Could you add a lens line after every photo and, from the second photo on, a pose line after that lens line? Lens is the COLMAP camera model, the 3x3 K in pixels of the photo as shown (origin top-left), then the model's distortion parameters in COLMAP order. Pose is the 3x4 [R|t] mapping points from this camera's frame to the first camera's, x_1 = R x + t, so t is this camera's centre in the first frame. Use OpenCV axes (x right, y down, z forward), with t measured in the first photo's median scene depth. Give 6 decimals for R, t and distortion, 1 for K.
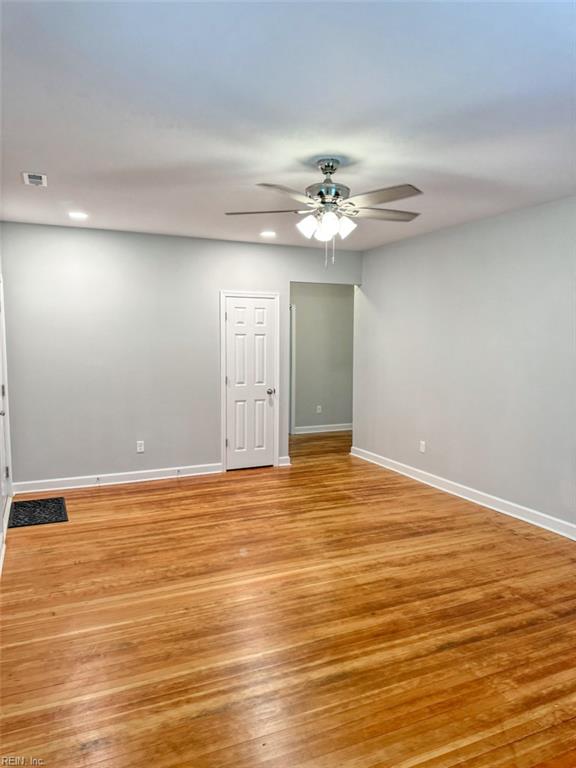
lens RADIAL K [[548.7, 0, 288.0], [0, 548.7, 384.0], [0, 0, 1]] dist [0.059091, -0.082472]
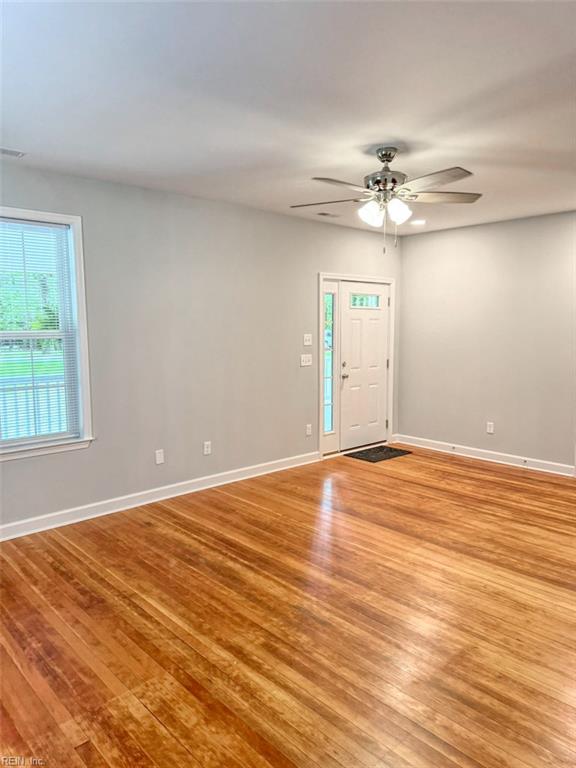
lens RADIAL K [[548.7, 0, 288.0], [0, 548.7, 384.0], [0, 0, 1]] dist [0.059091, -0.082472]
pose [[0.319811, 0.104394, -0.941713, 0.744197], [-0.084793, 0.993077, 0.081292, -0.028709], [0.943680, 0.053852, 0.326449, 0.358261]]
